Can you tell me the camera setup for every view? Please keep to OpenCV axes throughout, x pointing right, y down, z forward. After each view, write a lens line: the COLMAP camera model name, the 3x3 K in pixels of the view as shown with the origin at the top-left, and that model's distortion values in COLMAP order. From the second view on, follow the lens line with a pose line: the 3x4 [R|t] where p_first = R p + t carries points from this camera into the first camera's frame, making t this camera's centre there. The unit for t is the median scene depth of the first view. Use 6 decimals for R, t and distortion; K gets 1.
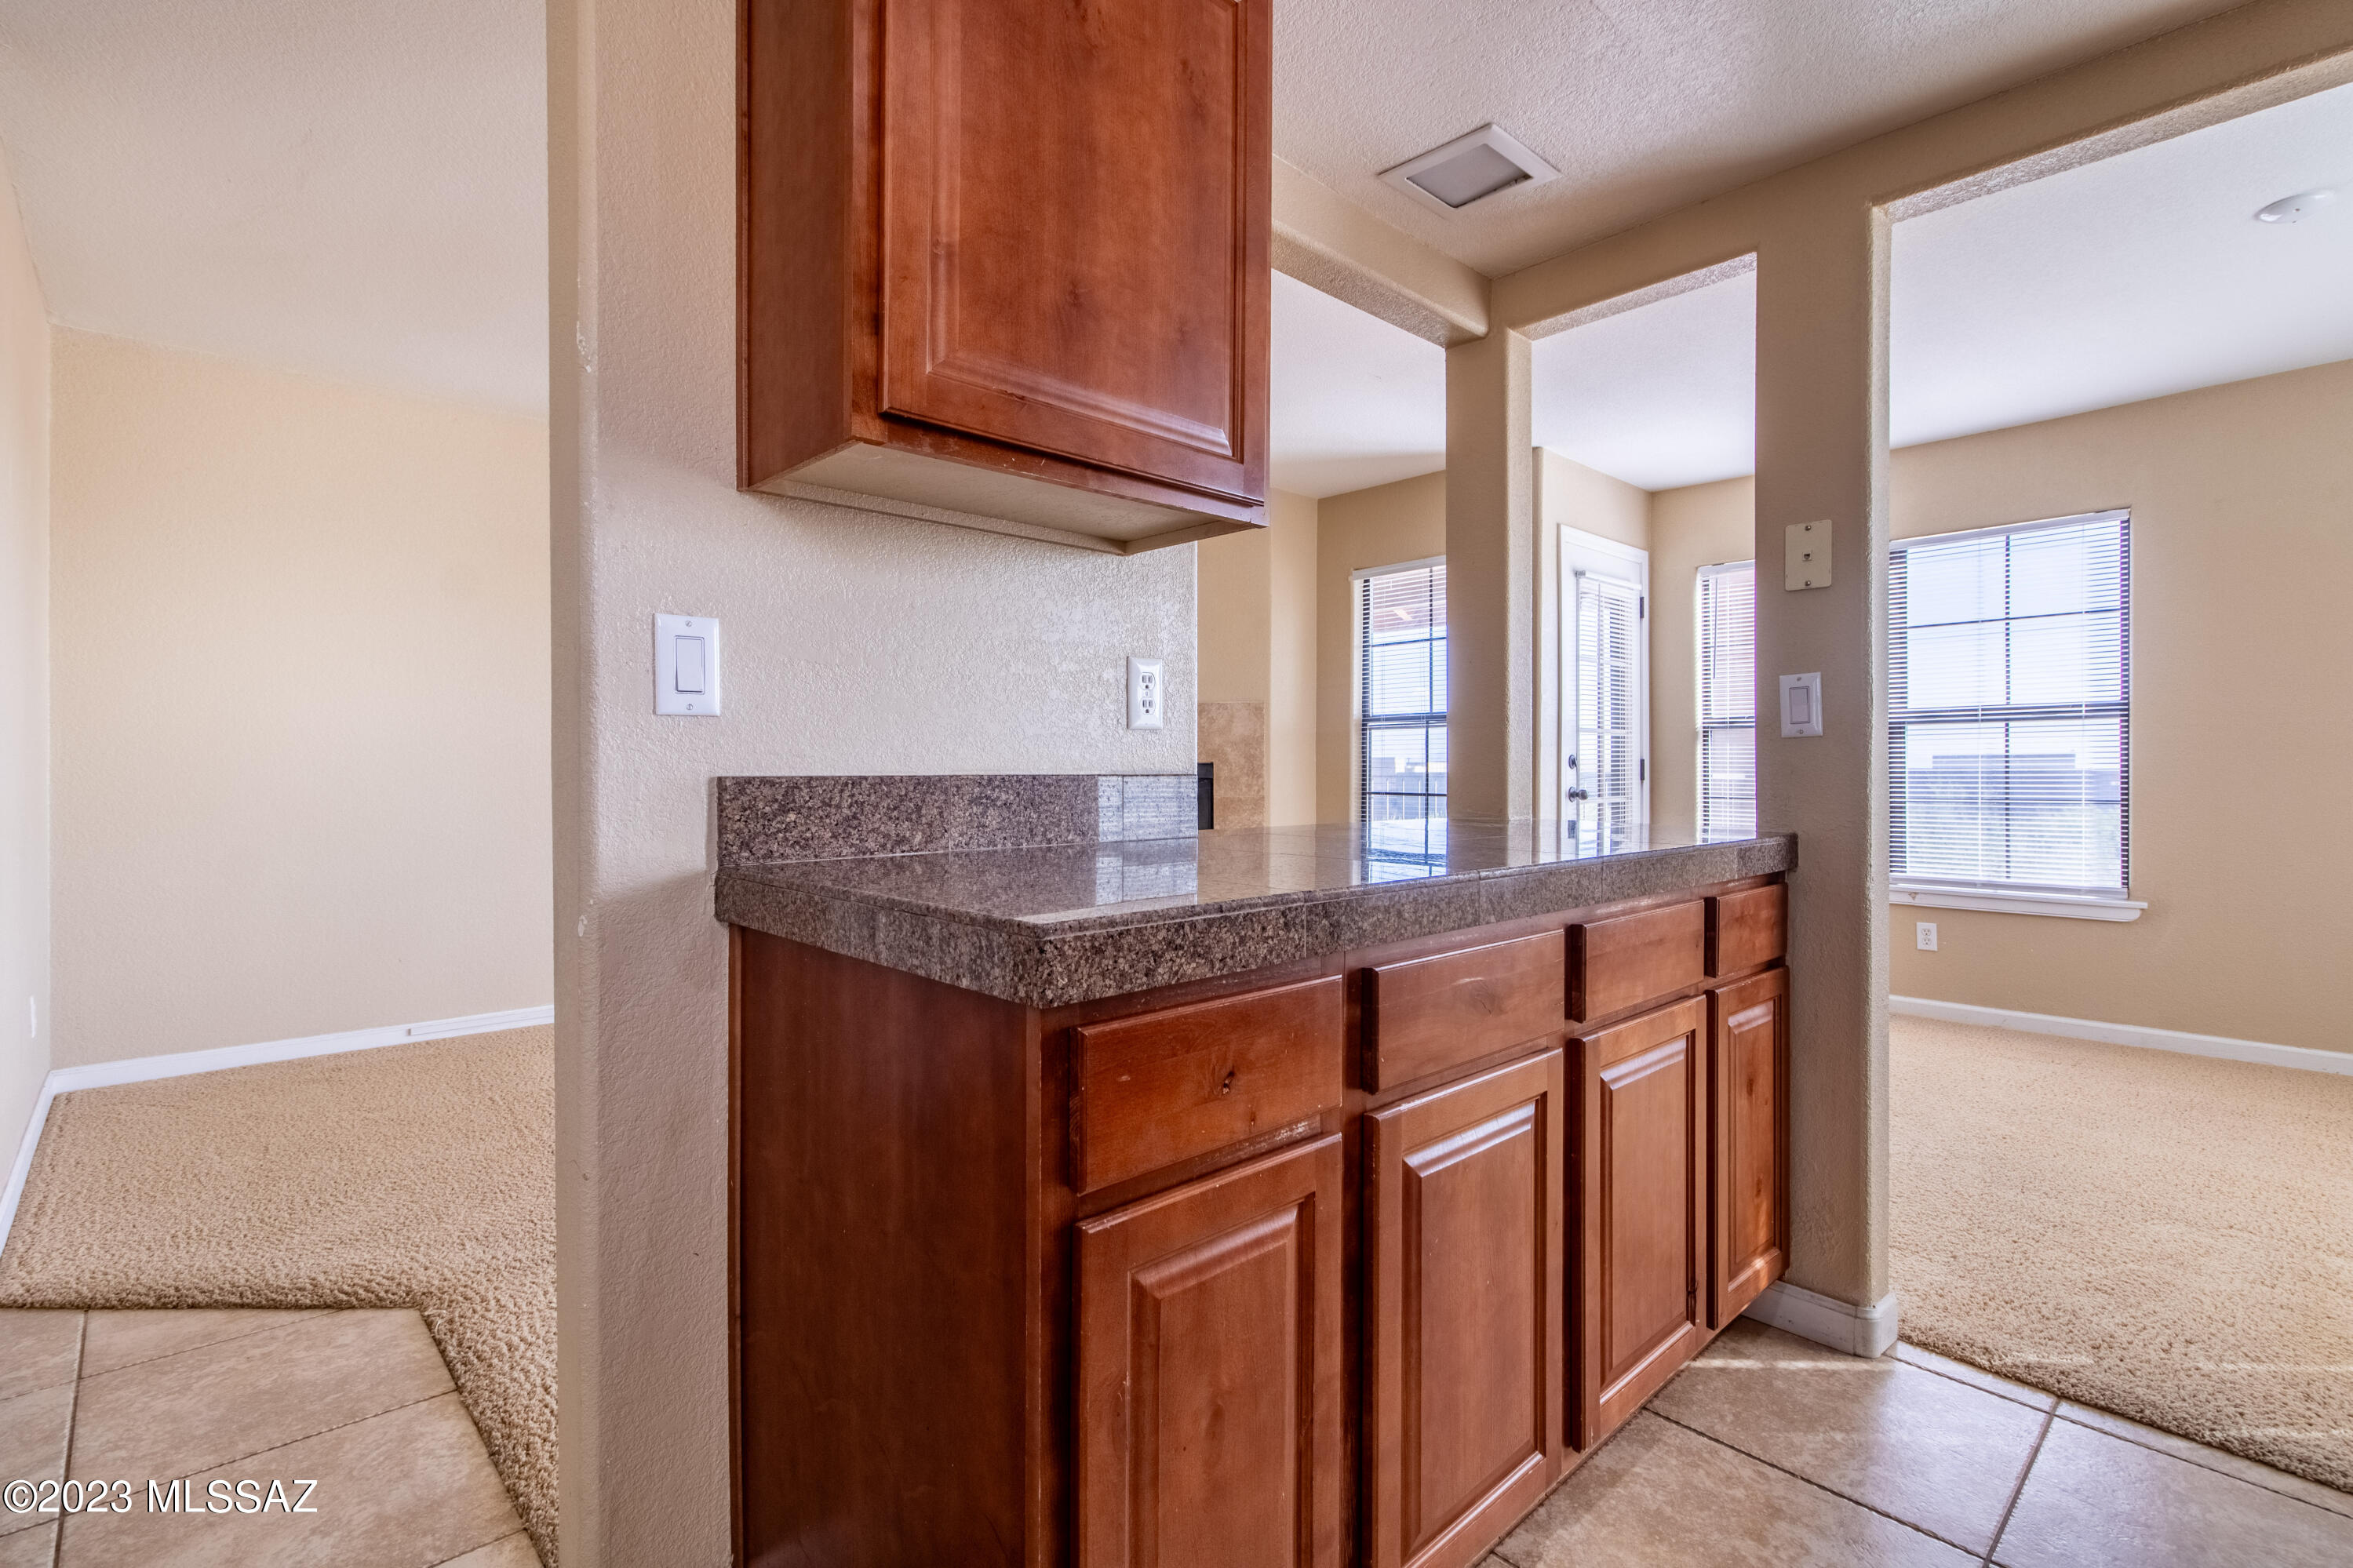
lens RADIAL K [[1113.9, 0, 1187.5], [0, 1113.9, 780.2], [0, 0, 1]] dist [0.000364, 0.001407]
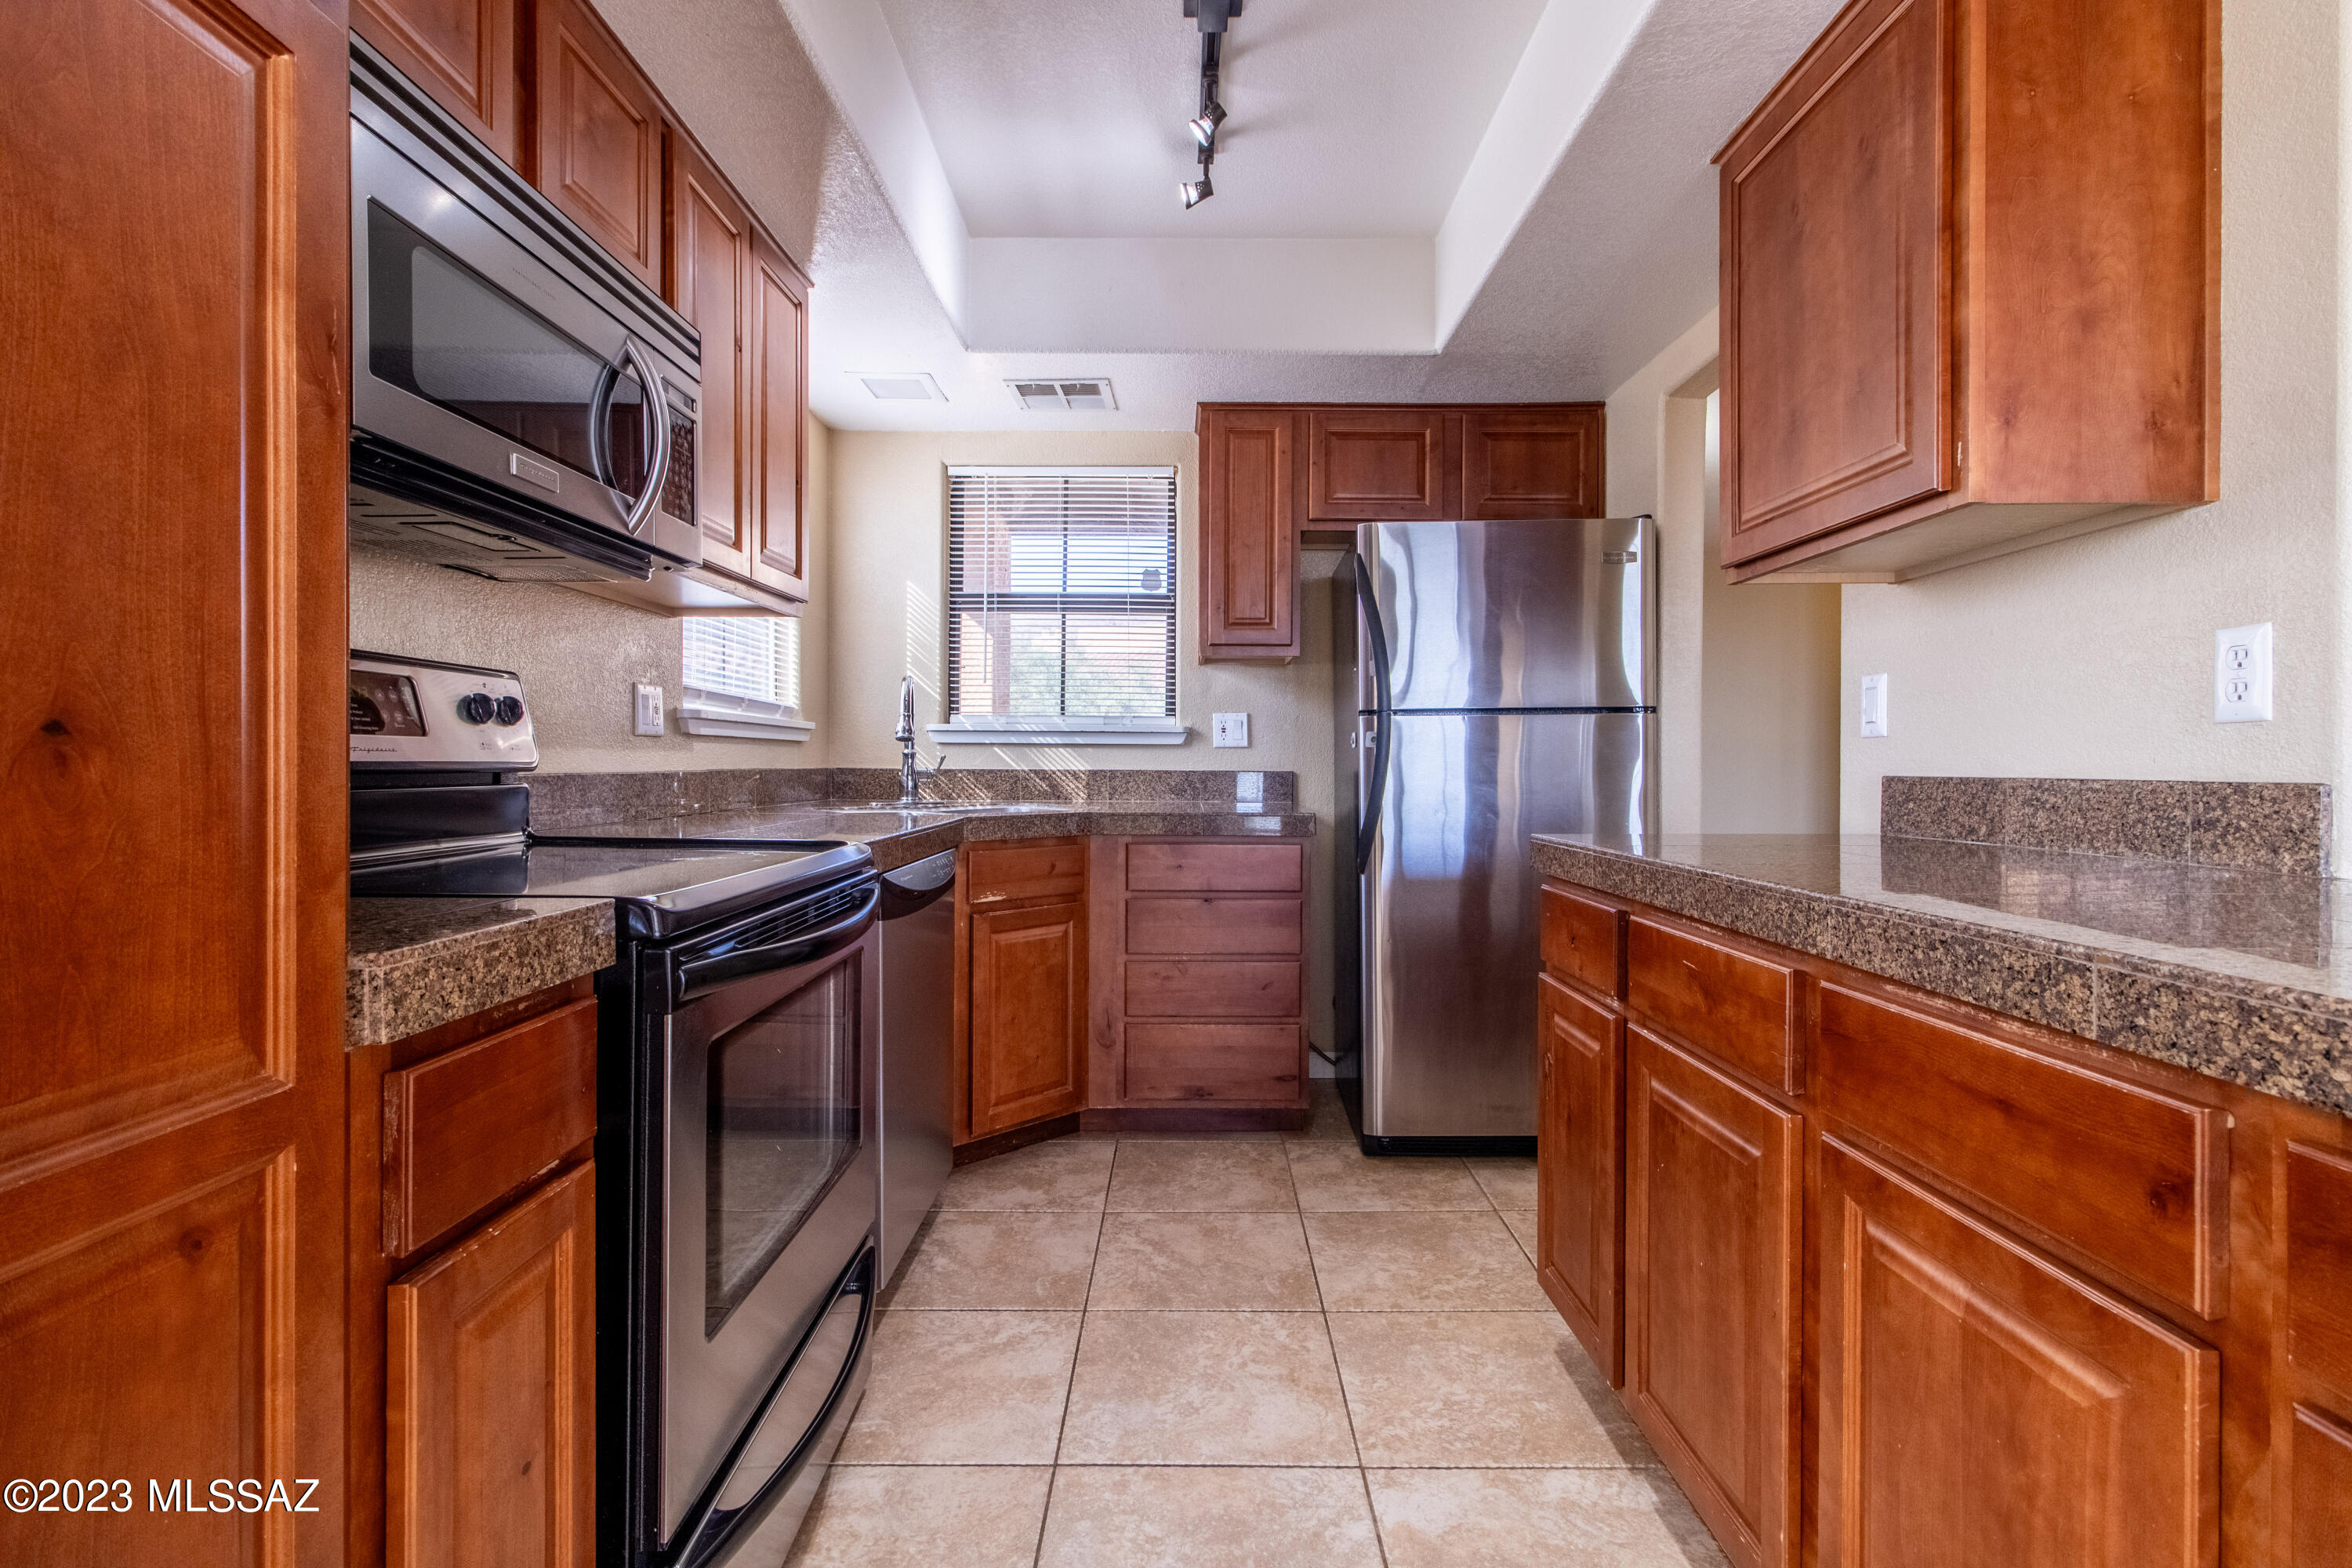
lens RADIAL K [[1113.5, 0, 1177.0], [0, 1113.5, 742.2], [0, 0, 1]] dist [0.000364, 0.001407]
pose [[-0.712400, -0.019892, -0.701492, 1.205174], [-0.017727, 0.999789, -0.010348, -0.014165], [0.701550, 0.005063, -0.712602, 1.256606]]
